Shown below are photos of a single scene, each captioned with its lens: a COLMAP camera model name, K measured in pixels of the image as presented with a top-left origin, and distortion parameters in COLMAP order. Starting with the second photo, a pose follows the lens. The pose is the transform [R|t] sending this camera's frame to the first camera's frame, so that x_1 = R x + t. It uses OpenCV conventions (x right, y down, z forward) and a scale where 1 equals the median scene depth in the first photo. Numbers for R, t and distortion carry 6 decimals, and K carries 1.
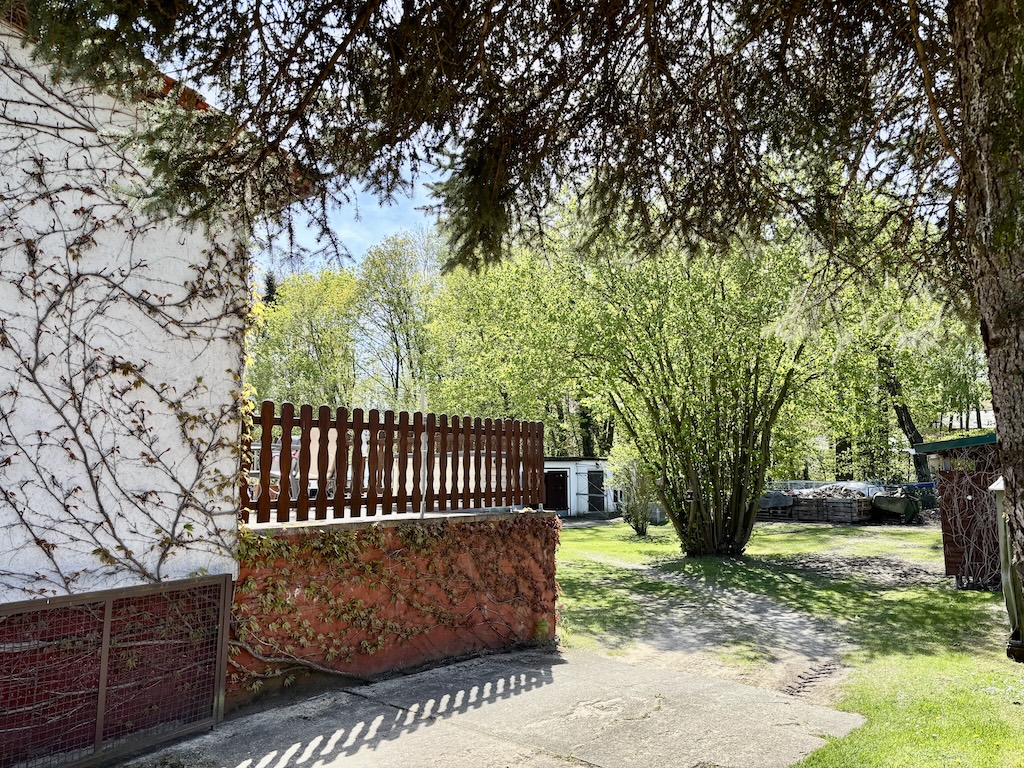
lens RADIAL K [[763.5, 0, 494.1], [0, 763.5, 364.6], [0, 0, 1]] dist [0.015903, -0.027001]
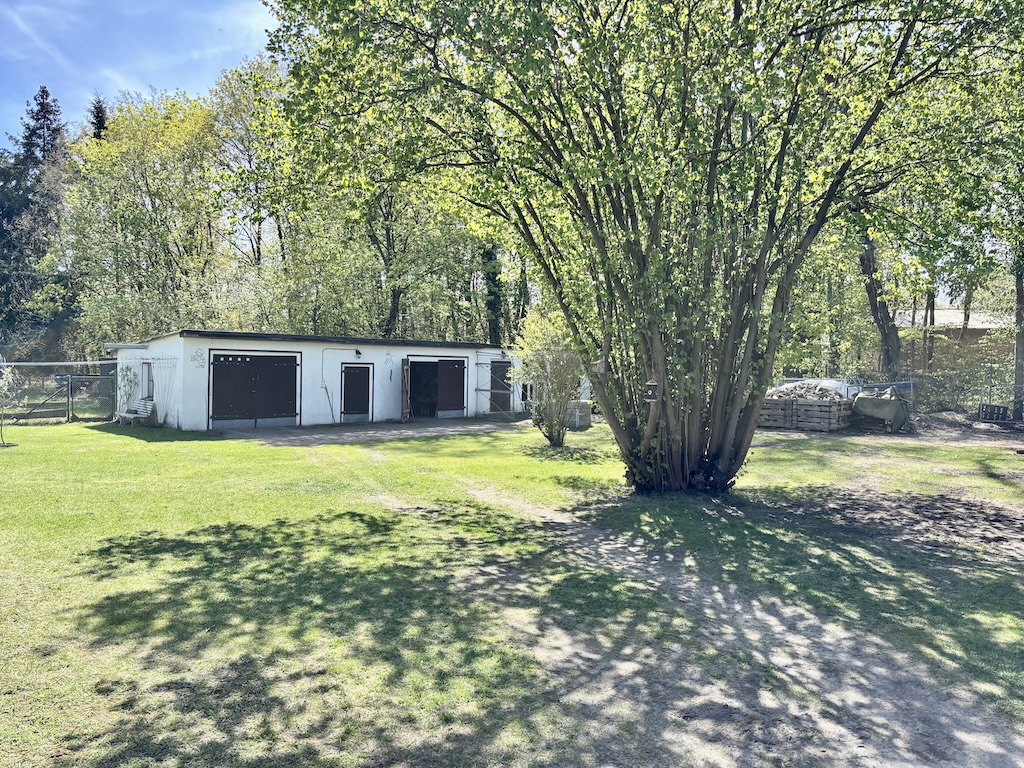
lens RADIAL K [[763.5, 0, 514.5], [0, 763.5, 381.4], [0, 0, 1]] dist [0.015903, -0.027001]
pose [[0.990167, 0.019051, 0.138589, 0.051326], [-0.040194, 0.987655, 0.151402, 0.054105], [-0.133994, -0.155484, 0.978709, 0.302095]]
